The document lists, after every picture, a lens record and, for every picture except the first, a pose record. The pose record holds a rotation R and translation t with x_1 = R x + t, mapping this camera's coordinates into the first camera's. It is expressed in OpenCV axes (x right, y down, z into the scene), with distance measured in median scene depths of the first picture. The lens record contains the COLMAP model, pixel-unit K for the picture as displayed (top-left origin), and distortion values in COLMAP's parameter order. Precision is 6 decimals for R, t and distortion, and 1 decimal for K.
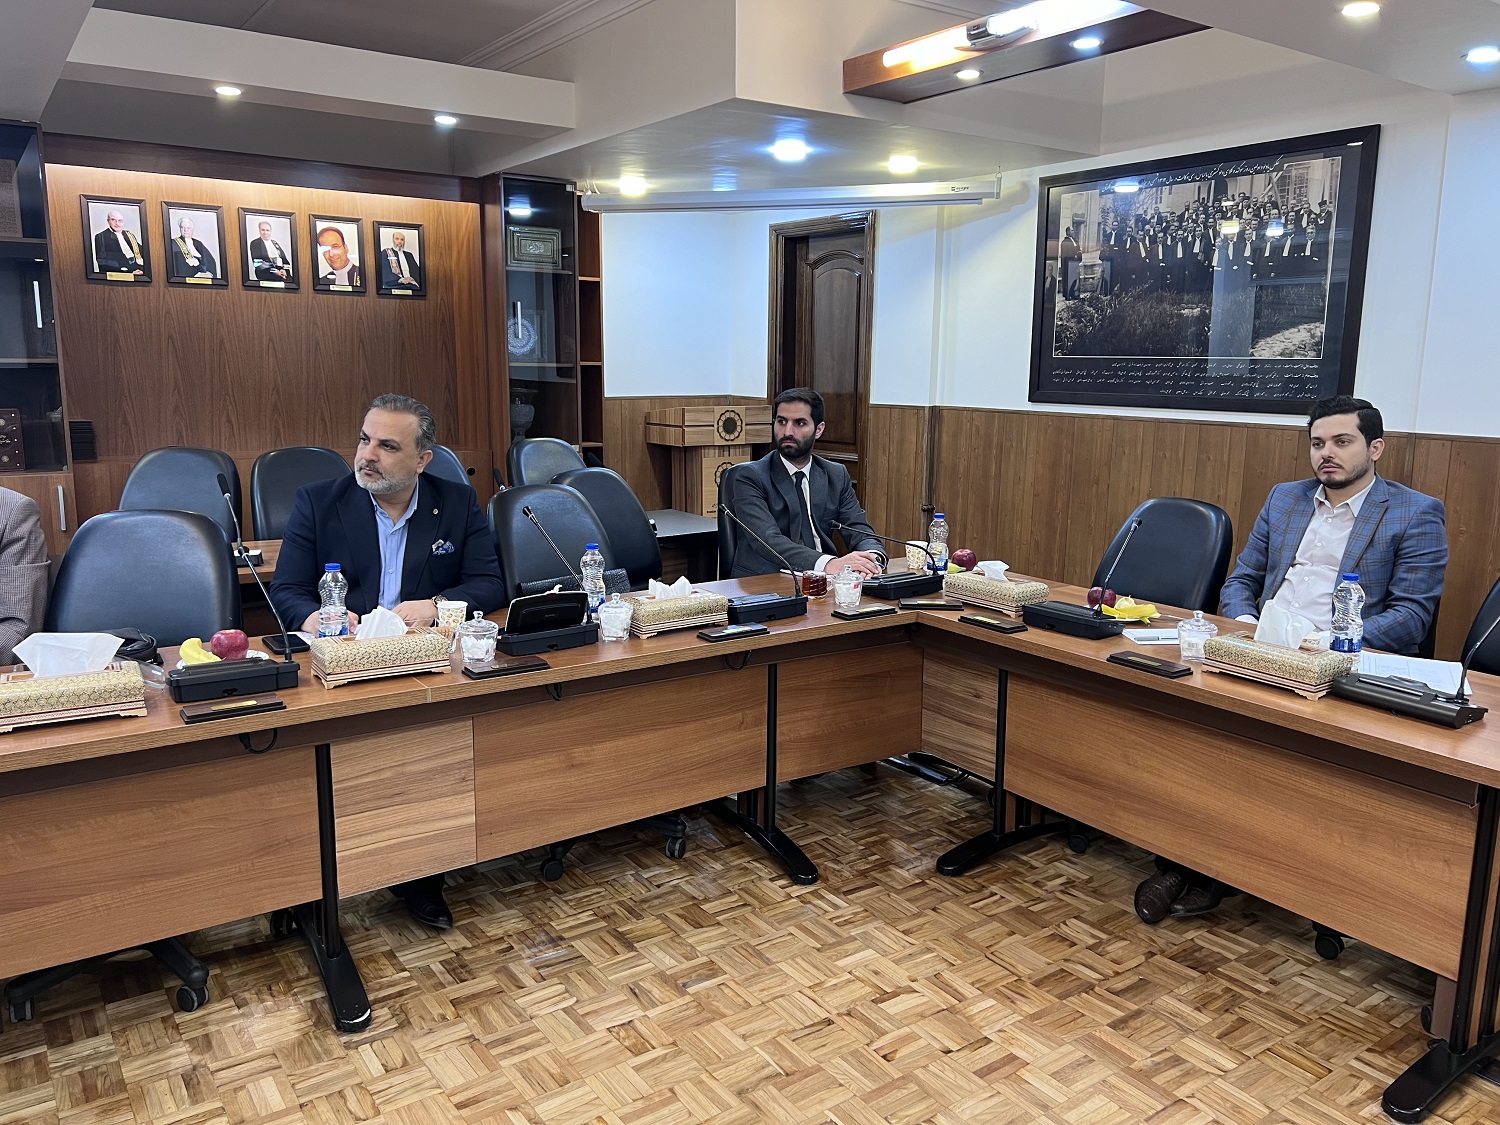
lens RADIAL K [[1121.4, 0, 750.0], [0, 1121.4, 562.5], [0, 0, 1]] dist [0.094878, -0.114477]
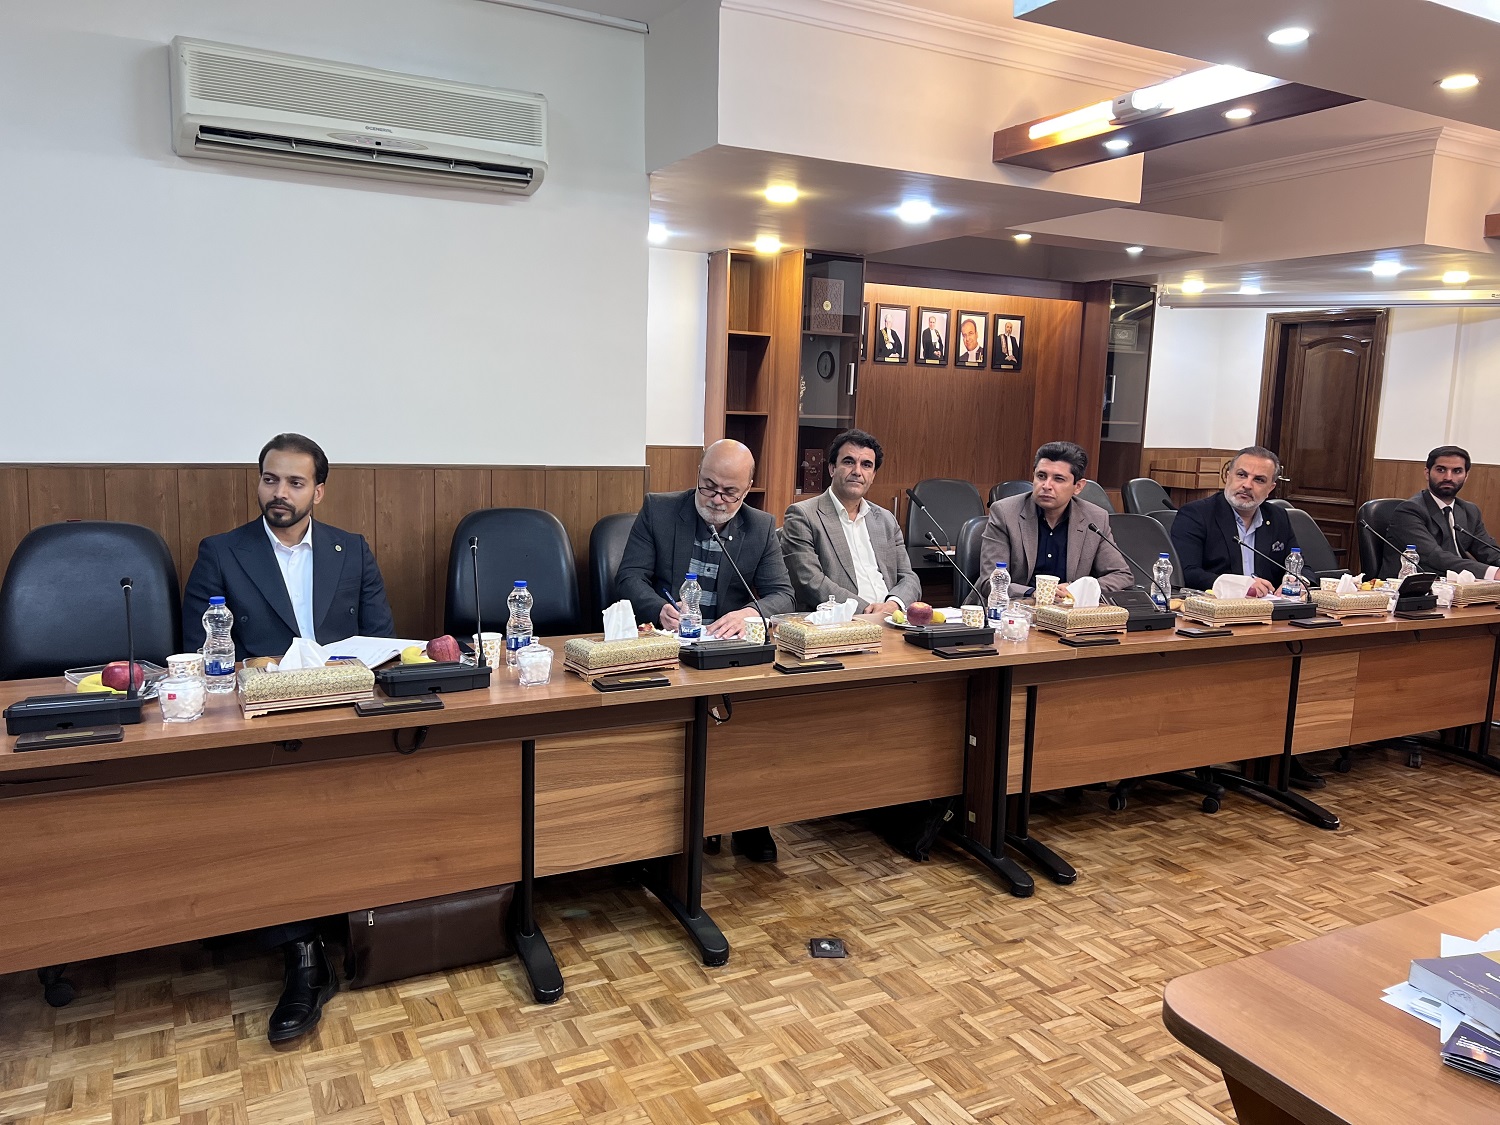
lens RADIAL K [[1121.4, 0, 750.0], [0, 1121.4, 562.5], [0, 0, 1]] dist [0.094878, -0.114477]
pose [[0.992157, 0.039624, -0.118553, -0.477138], [-0.044824, 0.998132, -0.041520, 0.062710], [0.116686, 0.046508, 0.992079, -0.360165]]
